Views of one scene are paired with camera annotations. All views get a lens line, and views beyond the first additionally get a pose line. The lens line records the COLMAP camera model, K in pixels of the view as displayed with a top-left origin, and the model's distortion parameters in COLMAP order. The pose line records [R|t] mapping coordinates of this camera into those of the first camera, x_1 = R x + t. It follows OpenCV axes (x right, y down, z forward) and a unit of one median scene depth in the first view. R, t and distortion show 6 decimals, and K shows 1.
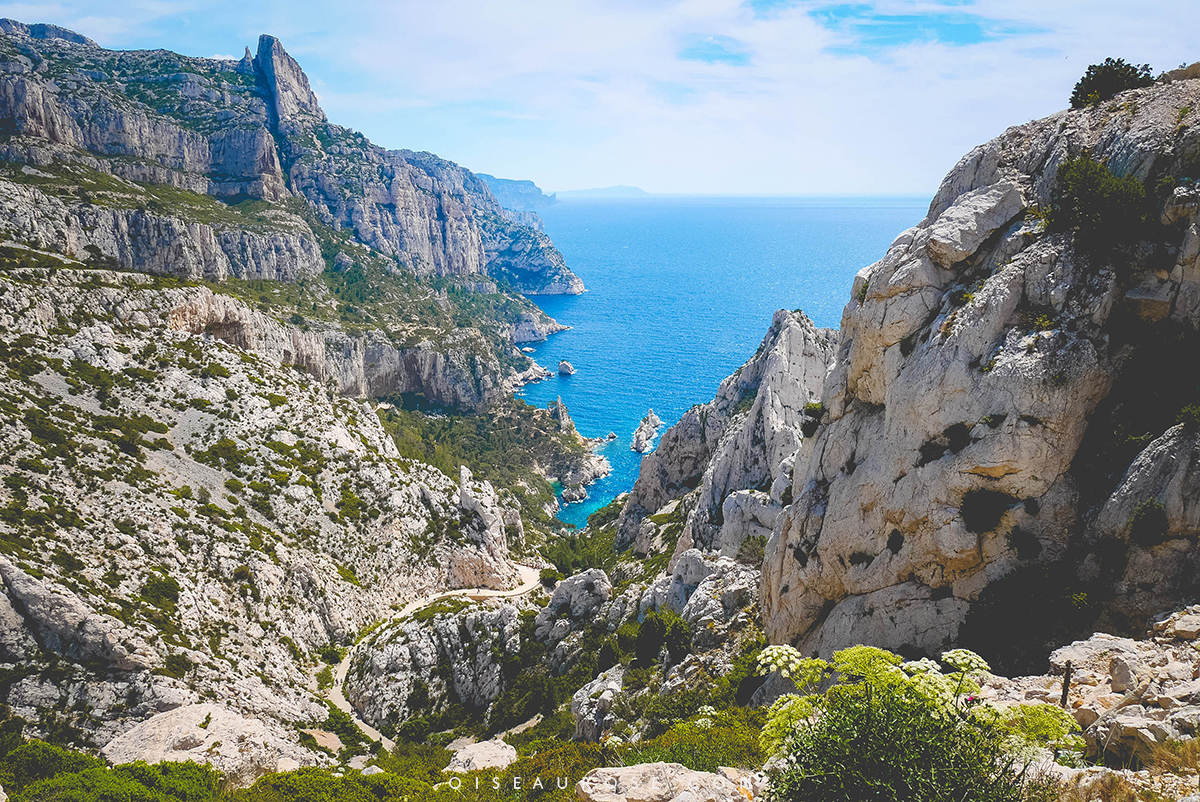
lens RADIAL K [[900.5, 0, 604.4], [0, 900.5, 402.9], [0, 0, 1]] dist [-0.081971, 0.047953]
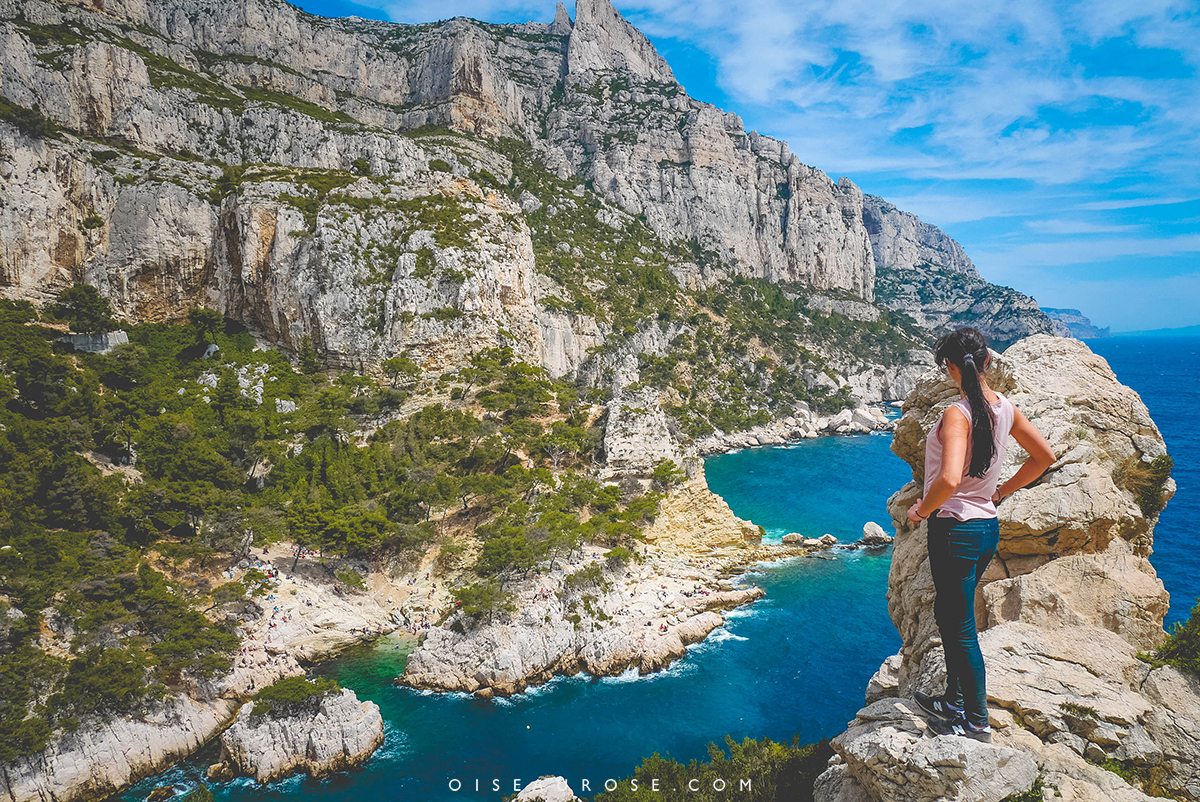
lens RADIAL K [[864.3, 0, 600.0], [0, 864.3, 401.0], [0, 0, 1]] dist [-0.077997, 0.037922]
pose [[0.824267, 0.037201, -0.564979, 0.103786], [-0.125373, 0.985061, -0.118049, 0.042248], [0.552147, 0.168137, 0.816617, 0.820576]]
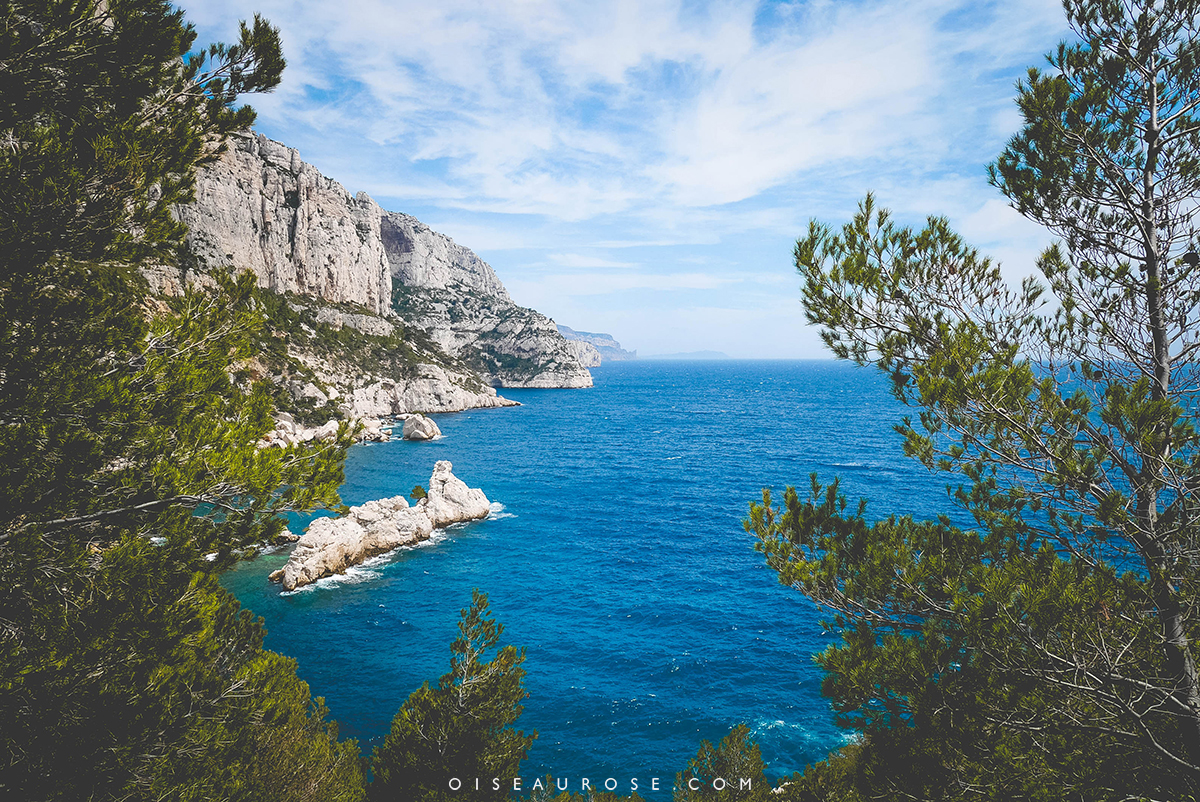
lens RADIAL K [[877.7, 0, 609.1], [0, 877.7, 395.1], [0, 0, 1]] dist [-0.066925, 0.006802]
pose [[0.995563, 0.012765, -0.093228, 0.160629], [-0.030279, 0.981520, -0.188950, 0.047286], [0.089093, 0.190934, 0.977551, 0.832334]]
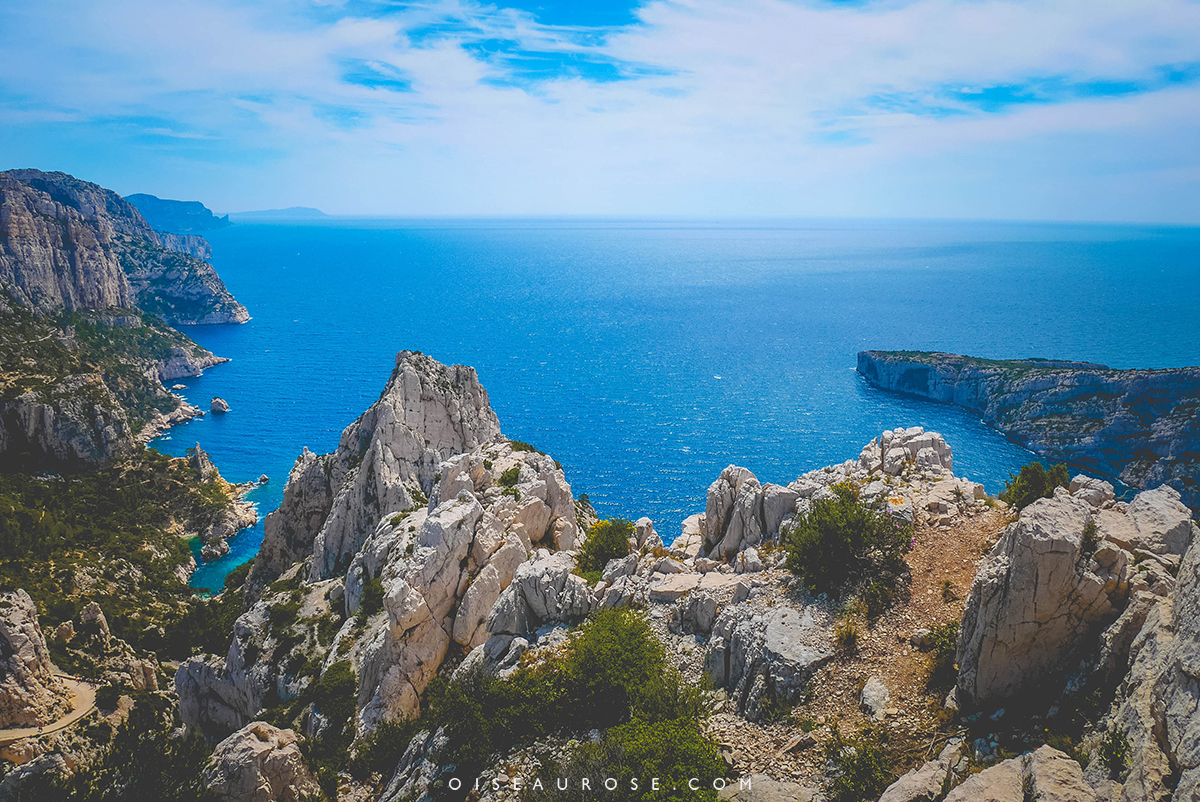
lens RADIAL K [[864.3, 0, 600.0], [0, 864.3, 401.0], [0, 0, 1]] dist [-0.077997, 0.037922]
pose [[0.939863, -0.061011, 0.336059, 0.050120], [0.066480, 0.997776, -0.004780, -0.019491], [-0.335021, 0.026833, 0.941829, 0.036922]]
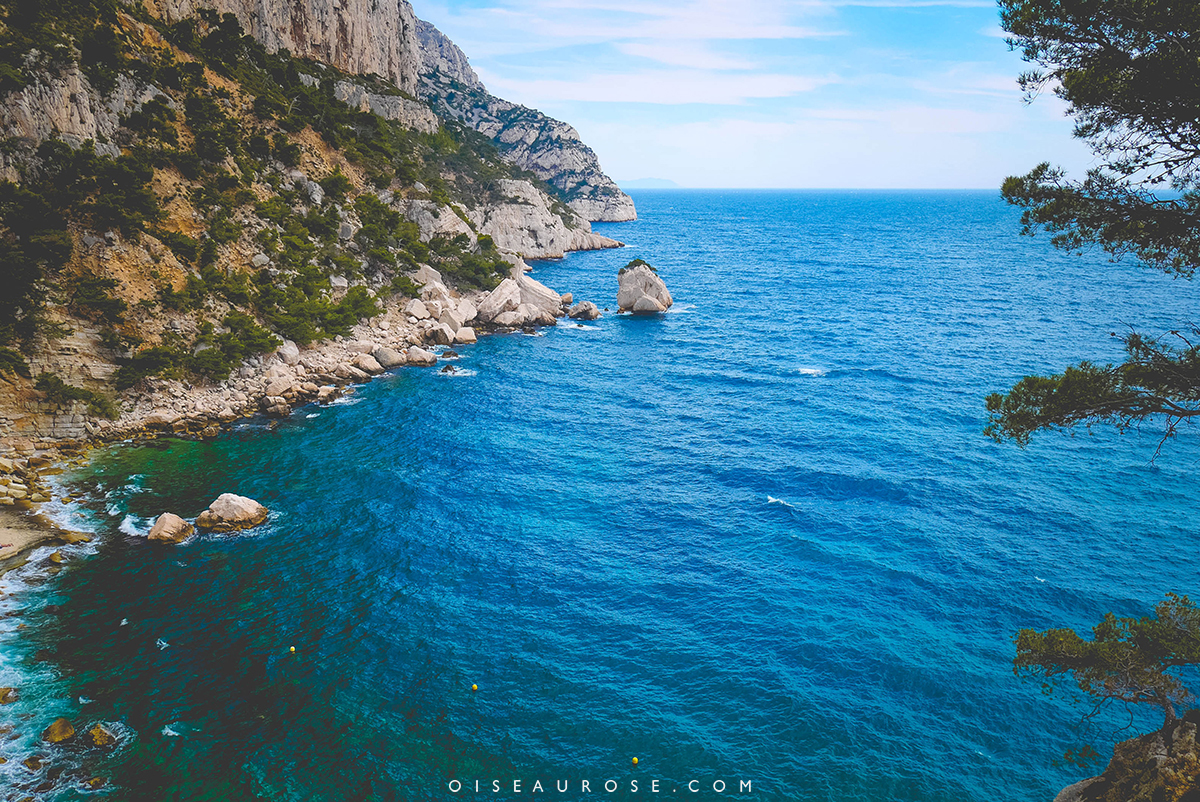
lens RADIAL K [[1045.5, 0, 600.0], [0, 1045.5, 401.0], [0, 0, 1]] dist [-0.000096, -0.001561]
pose [[0.999585, 0.014586, -0.024831, -0.074493], [-0.015394, 0.999347, -0.032694, 0.005313], [0.024338, 0.033063, 0.999157, 1.073941]]
